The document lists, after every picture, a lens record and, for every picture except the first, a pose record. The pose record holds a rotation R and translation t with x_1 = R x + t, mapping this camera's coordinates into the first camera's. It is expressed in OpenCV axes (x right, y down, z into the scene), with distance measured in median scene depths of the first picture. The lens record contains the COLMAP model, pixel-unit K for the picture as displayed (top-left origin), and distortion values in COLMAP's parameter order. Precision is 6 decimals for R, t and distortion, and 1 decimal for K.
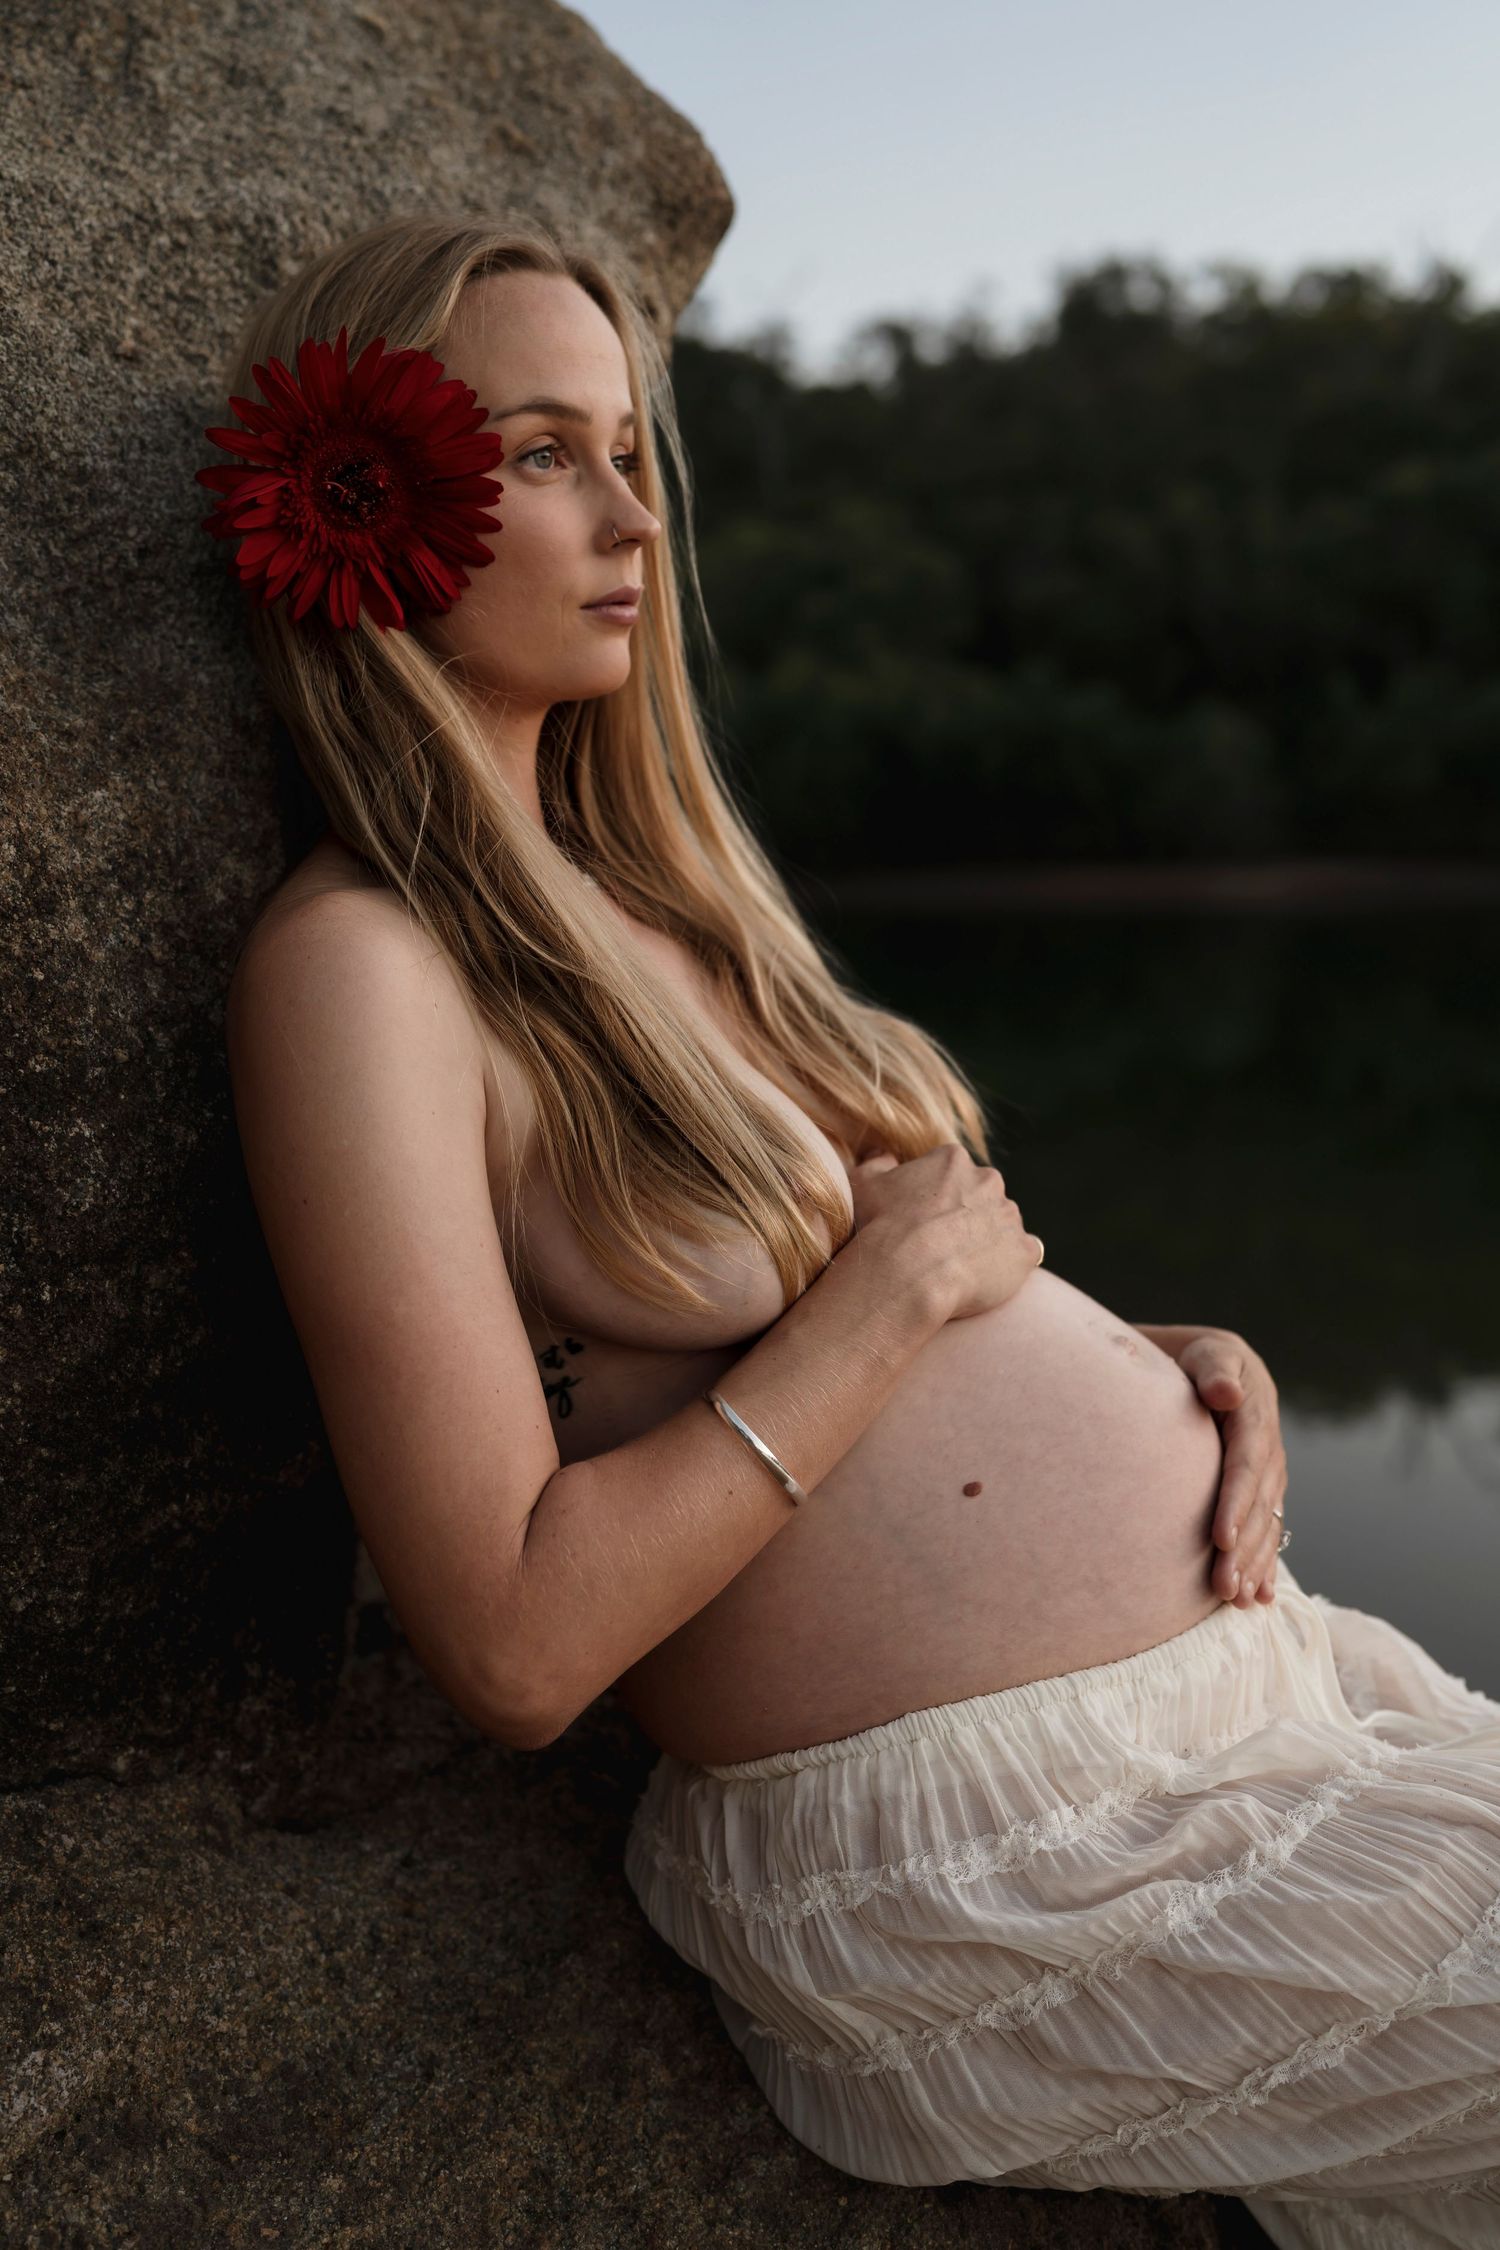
lens RADIAL K [[2221.9, 0, 744.4], [0, 2221.9, 1119.6], [0, 0, 1]] dist [-0.007261, 0.030712]
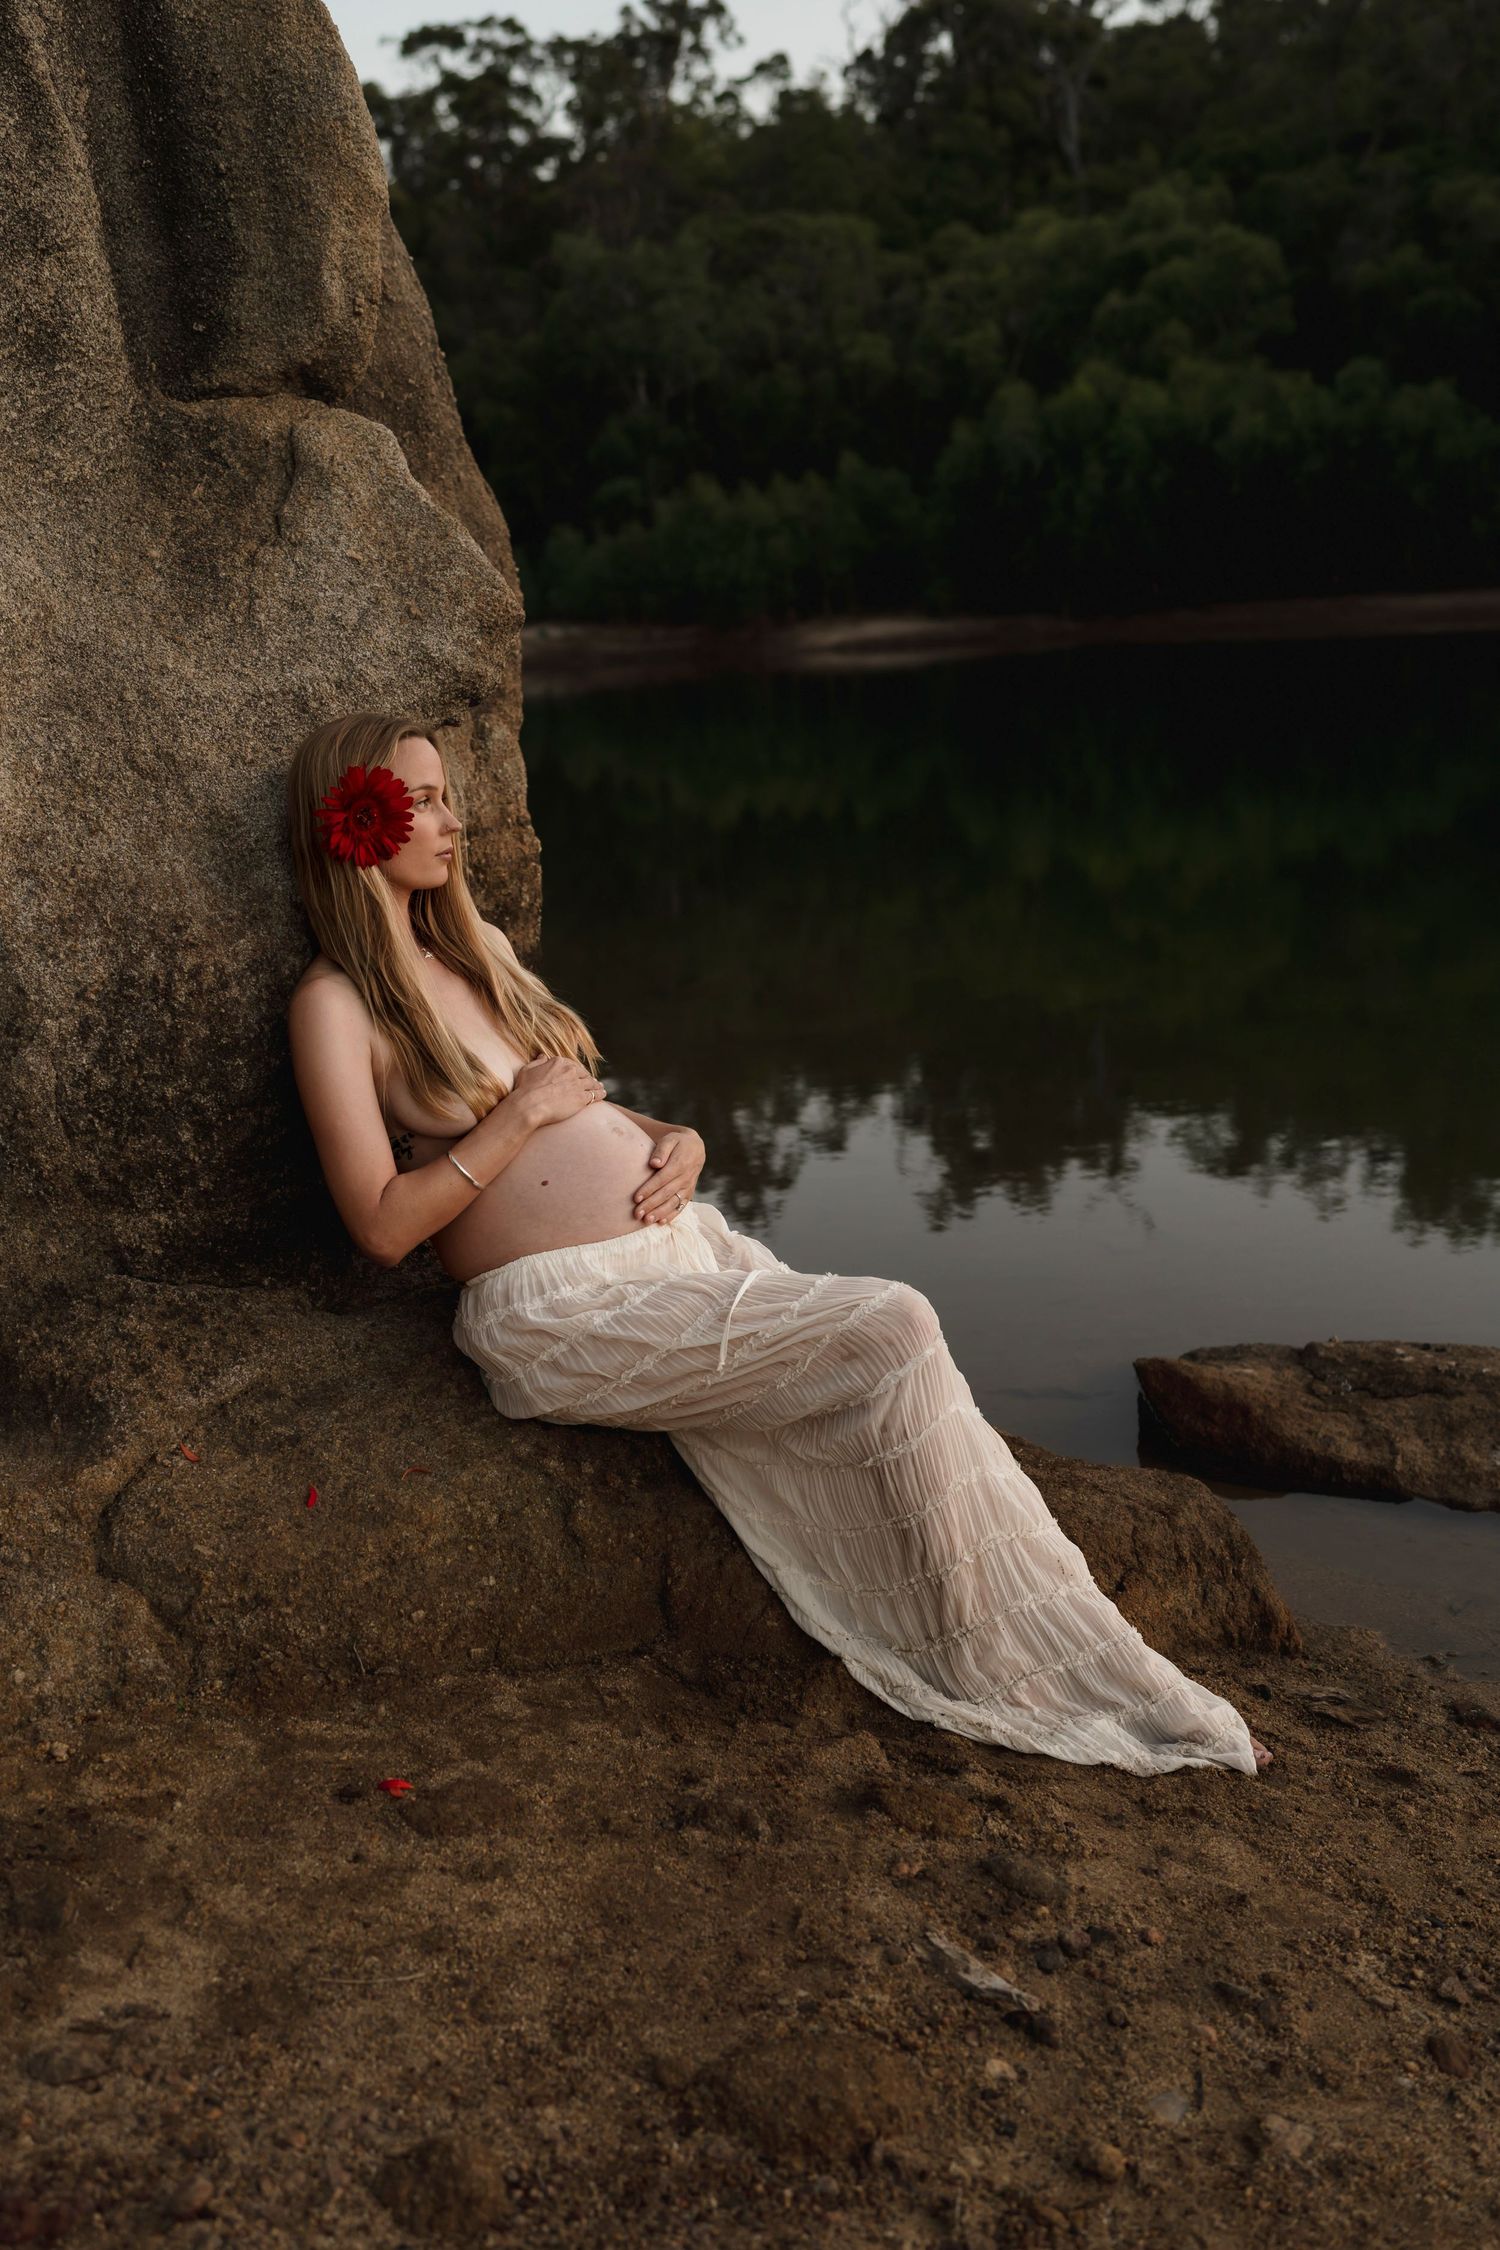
lens RADIAL K [[2416.6, 0, 662.8], [0, 2416.6, 1125.7], [0, 0, 1]] dist [-0.003572, 0.030748]
pose [[0.986387, -0.008944, -0.164199, 0.737682], [0.025587, 0.994706, 0.099527, -0.203493], [0.162440, -0.102373, 0.981393, -1.949005]]
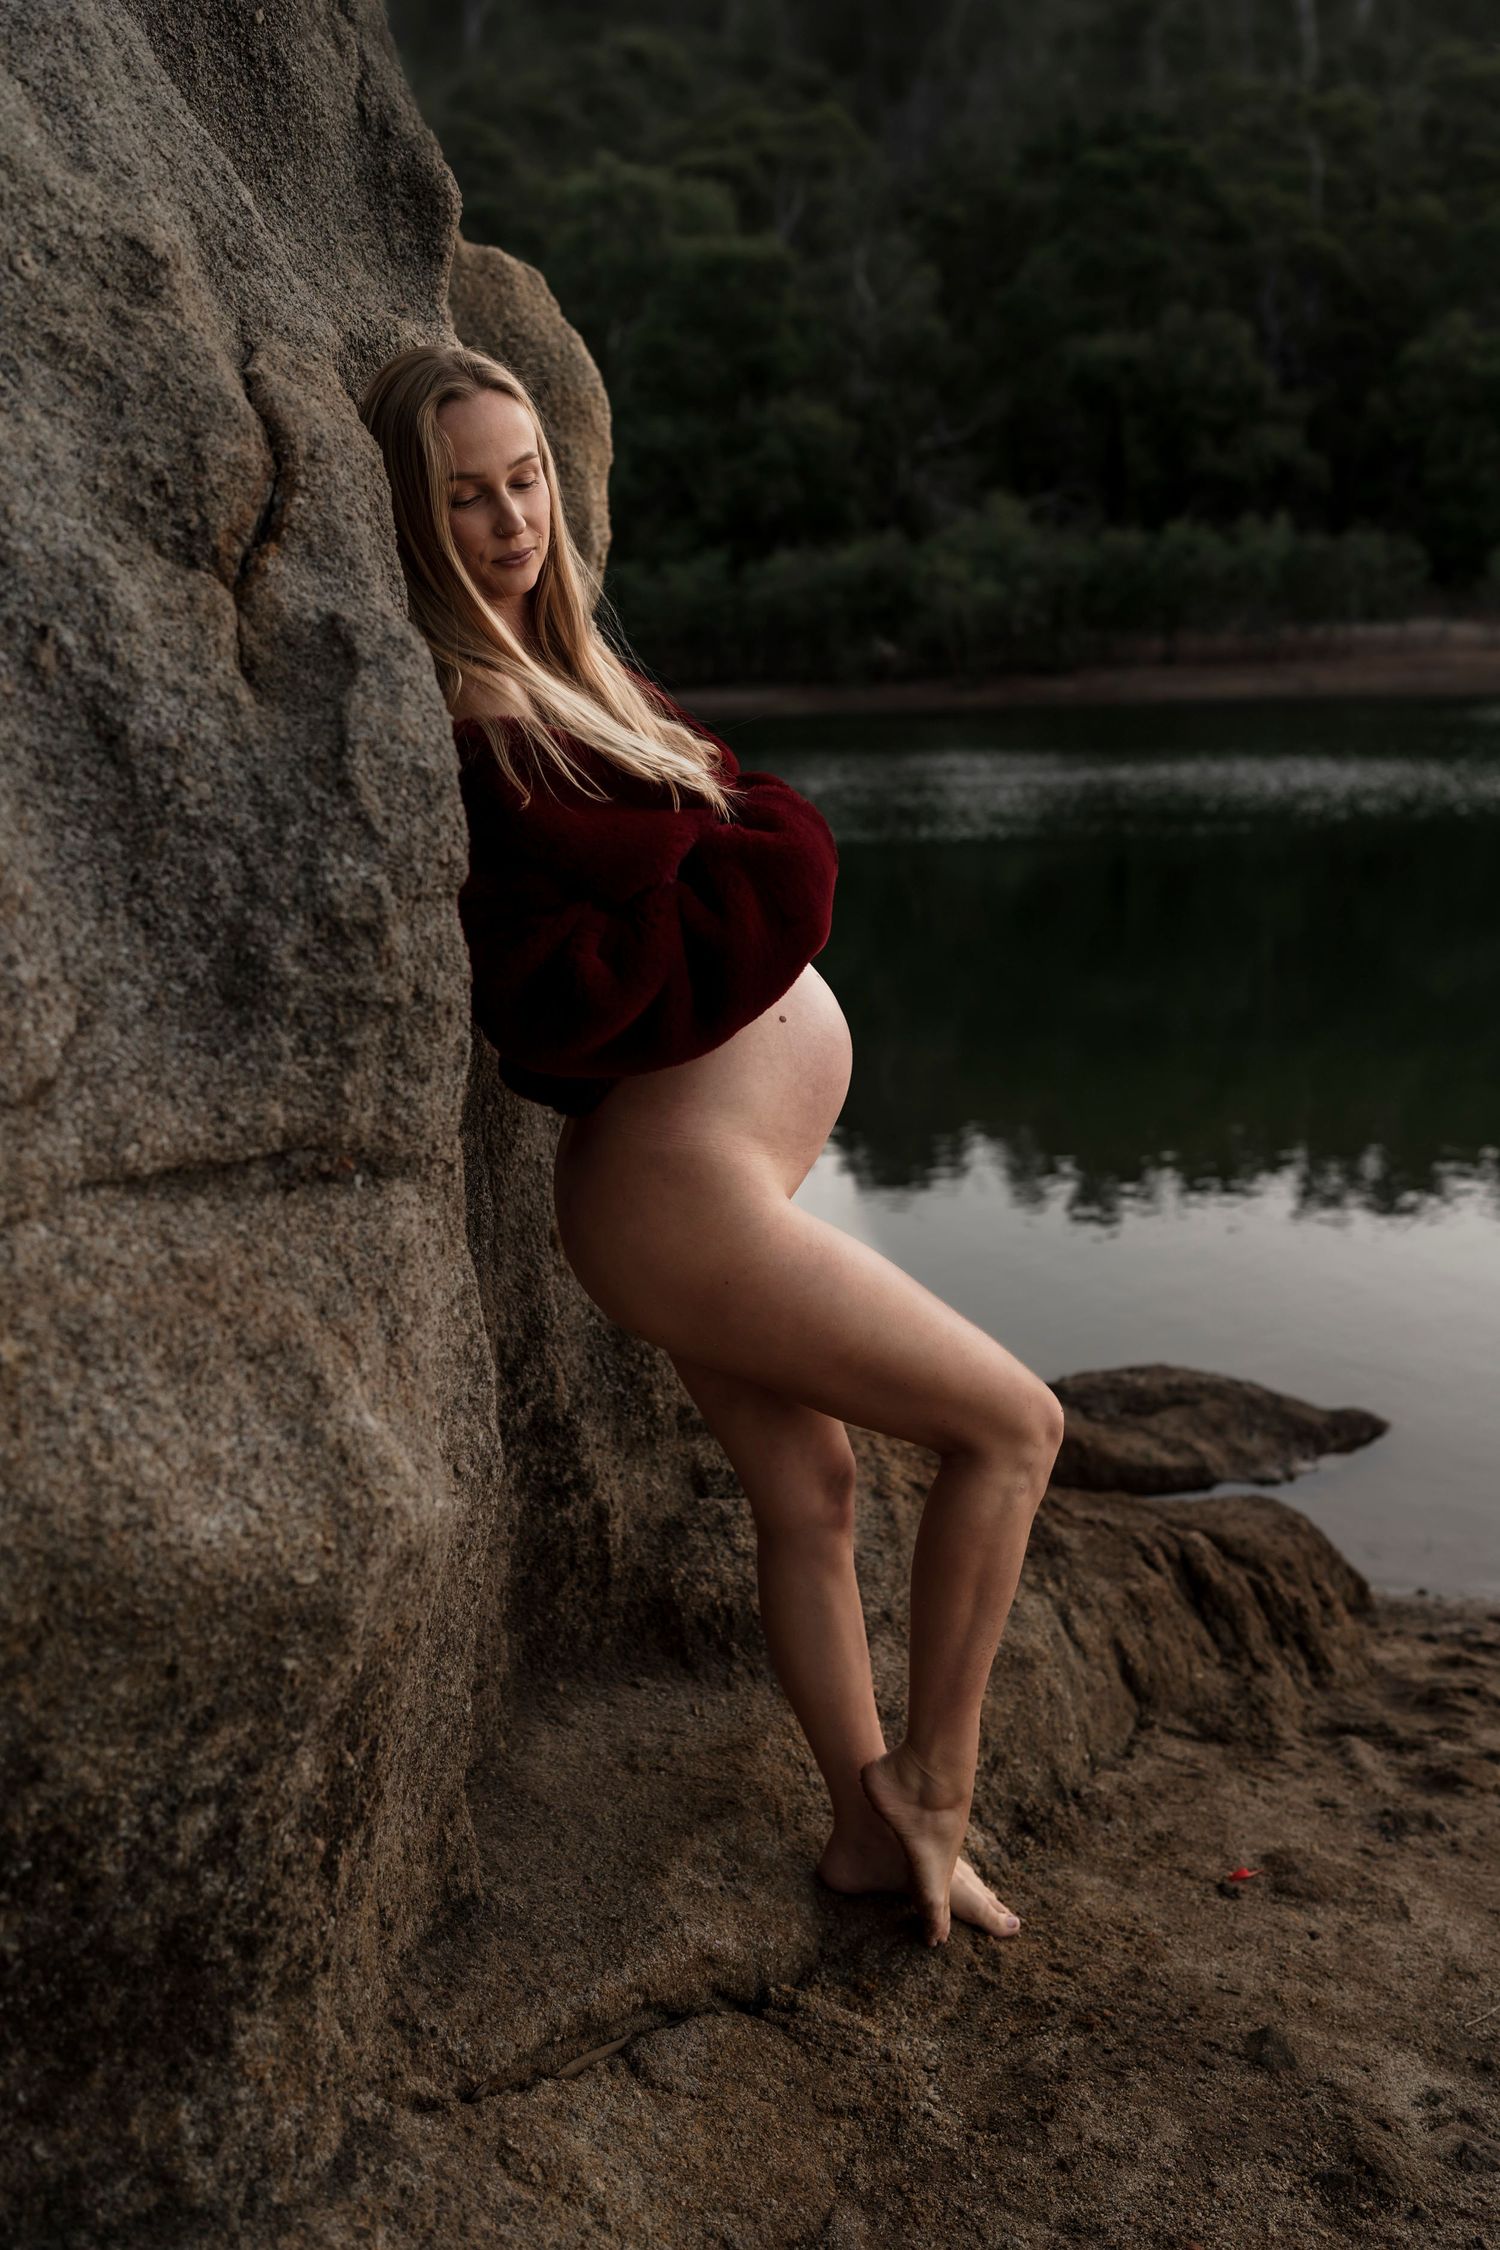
lens RADIAL K [[2196.1, 0, 750.0], [0, 2196.1, 1125.0], [0, 0, 1]] dist [-0.000508, 0.011135]
pose [[0.886736, -0.115322, 0.447661, -1.627095], [0.077040, 0.991707, 0.102871, -0.508323], [-0.455812, -0.056732, 0.888266, -1.642813]]
